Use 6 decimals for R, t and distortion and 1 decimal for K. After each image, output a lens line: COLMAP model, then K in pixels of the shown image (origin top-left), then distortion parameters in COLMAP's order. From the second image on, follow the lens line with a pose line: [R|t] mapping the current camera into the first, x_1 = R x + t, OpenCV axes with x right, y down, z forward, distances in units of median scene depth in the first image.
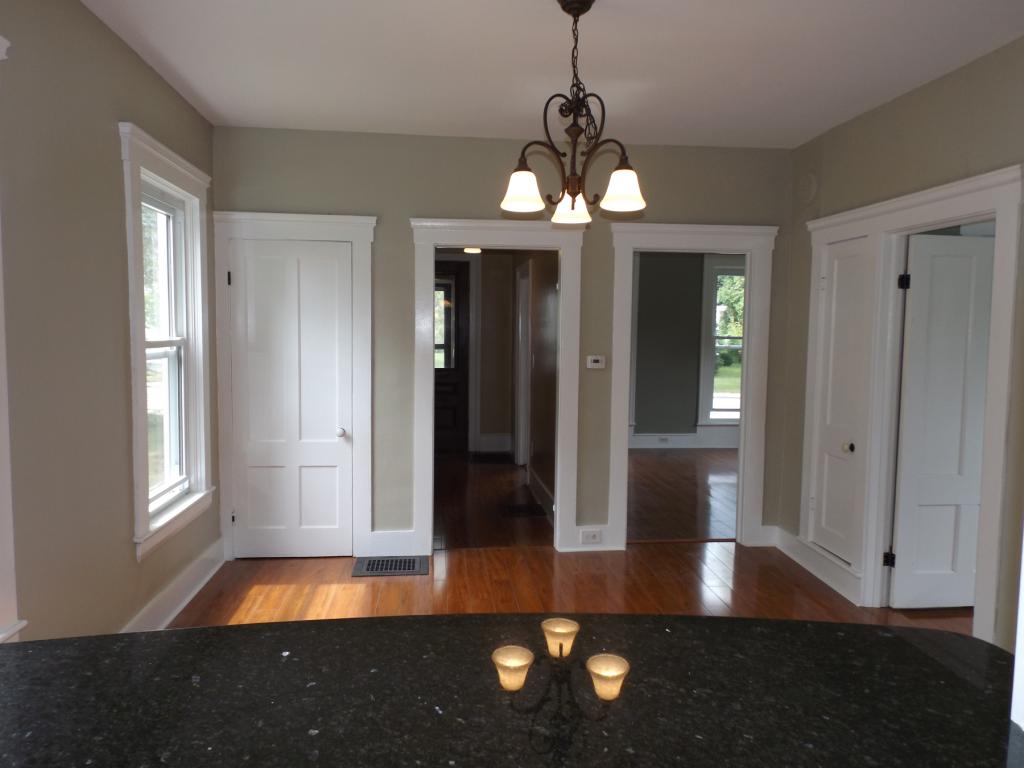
lens RADIAL K [[738.6, 0, 518.2], [0, 738.6, 389.7], [0, 0, 1]] dist [0.016498, -0.021287]
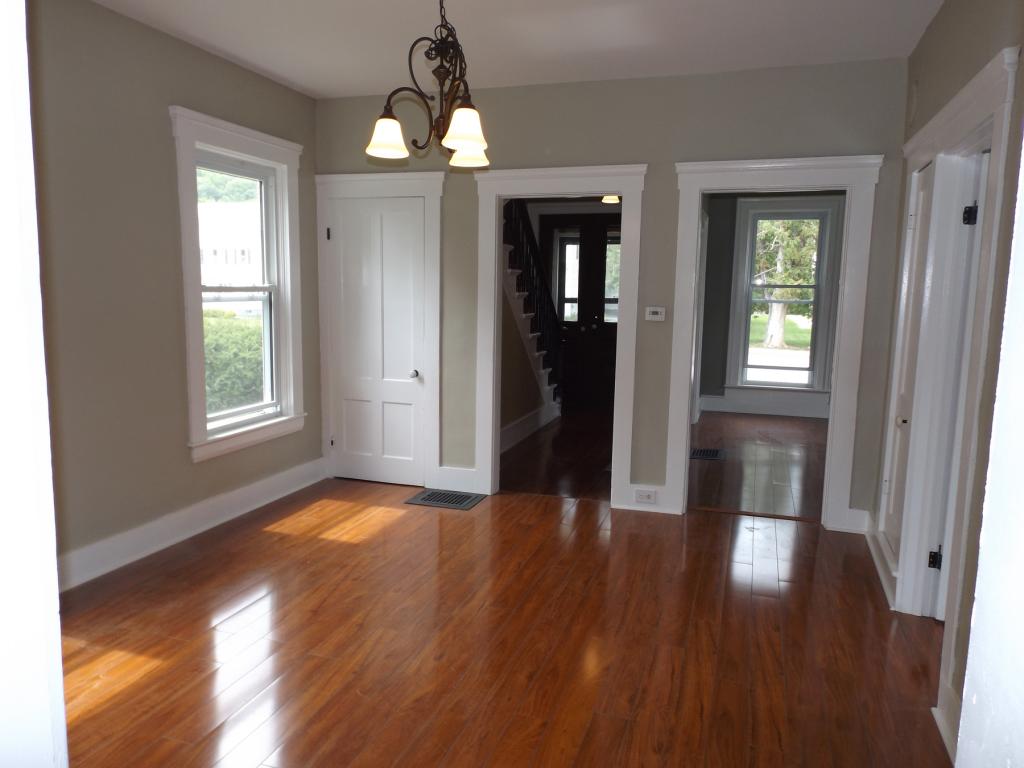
lens RADIAL K [[738.6, 0, 514.8], [0, 738.6, 388.7], [0, 0, 1]] dist [0.016498, -0.021287]
pose [[0.909853, 0.061117, -0.410404, 0.365276], [-0.038926, 0.997303, 0.062219, 0.006436], [0.413100, -0.040635, 0.909779, 0.067396]]
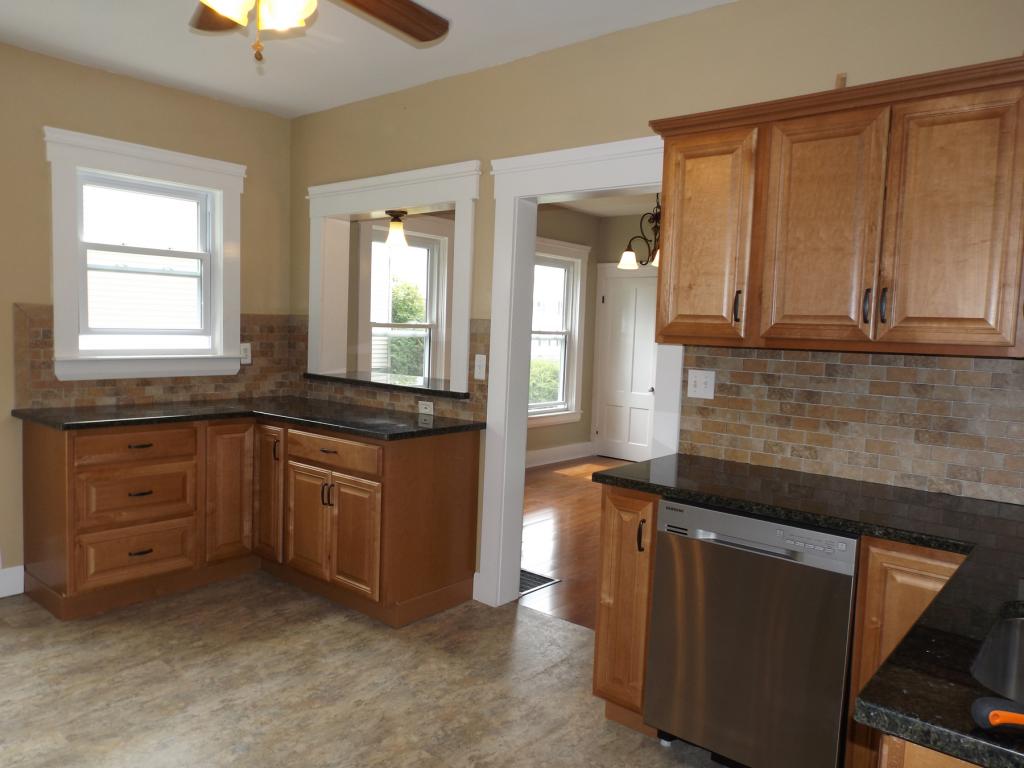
lens RADIAL K [[738.6, 0, 516.3], [0, 738.6, 389.2], [0, 0, 1]] dist [0.016498, -0.021287]
pose [[0.694941, 0.072350, -0.715418, 0.794643], [-0.084489, 0.996249, 0.018680, 0.054364], [0.714086, 0.047463, 0.698447, -0.421708]]
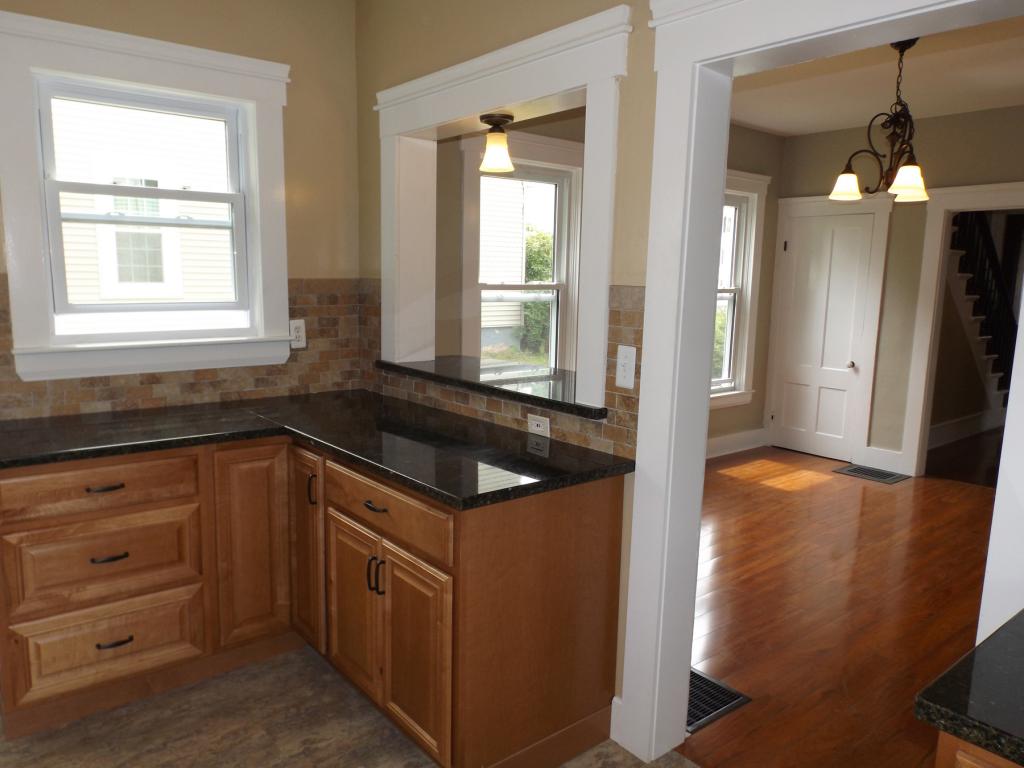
lens RADIAL K [[738.6, 0, 516.1], [0, 738.6, 387.5], [0, 0, 1]] dist [0.016498, -0.021287]
pose [[0.547221, 0.126586, -0.827360, 0.536708], [-0.080491, 0.991875, 0.098519, 0.018690], [0.833109, 0.012683, 0.552964, -0.202549]]
